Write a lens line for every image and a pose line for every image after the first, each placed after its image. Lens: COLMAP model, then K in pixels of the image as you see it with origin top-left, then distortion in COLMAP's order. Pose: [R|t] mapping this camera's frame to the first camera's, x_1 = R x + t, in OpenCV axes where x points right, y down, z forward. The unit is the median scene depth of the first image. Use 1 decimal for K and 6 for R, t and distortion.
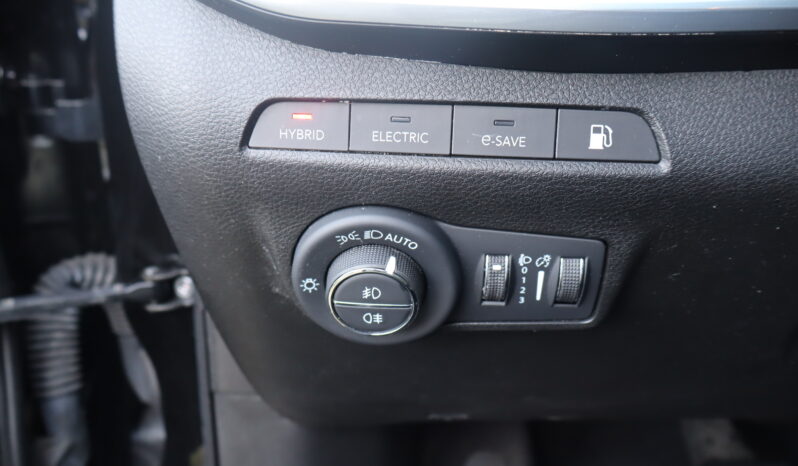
lens RADIAL K [[629.2, 0, 399.0], [0, 629.2, 233.0], [0, 0, 1]] dist [-0.003709, -0.001700]
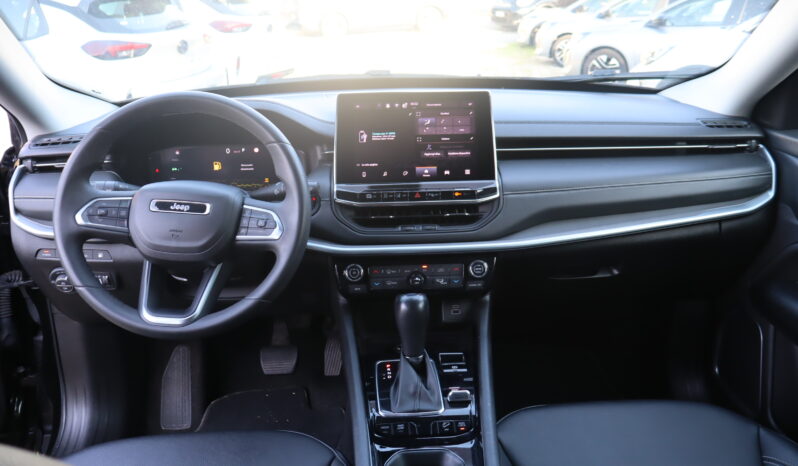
lens RADIAL K [[629.2, 0, 399.0], [0, 629.2, 233.0], [0, 0, 1]] dist [-0.003709, -0.001700]
pose [[0.998250, -0.007753, 0.058622, 2.197710], [0.006465, 0.999734, 0.022118, -0.377692], [-0.058778, -0.021700, 0.998035, -3.934167]]
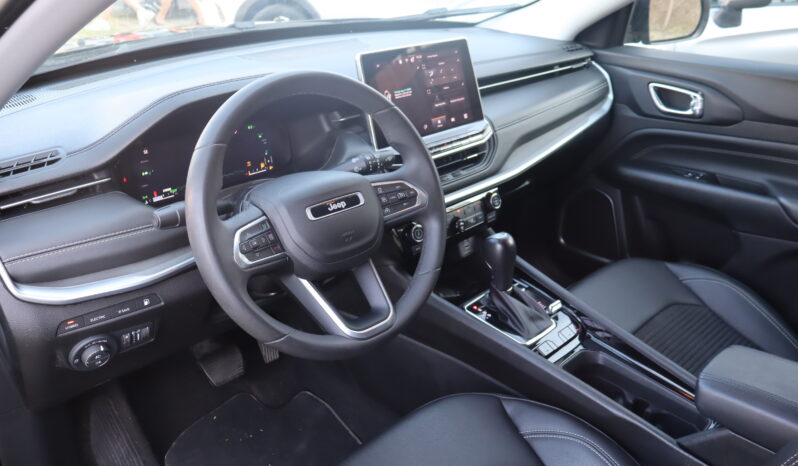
lens RADIAL K [[664.3, 0, 399.0], [0, 664.3, 233.0], [0, 0, 1]] dist [-0.008460, -0.002322]
pose [[0.708819, -0.269529, 0.651866, -1.041141], [0.193810, 0.962970, 0.187418, -0.914353], [-0.678242, -0.006507, 0.734810, -2.833031]]
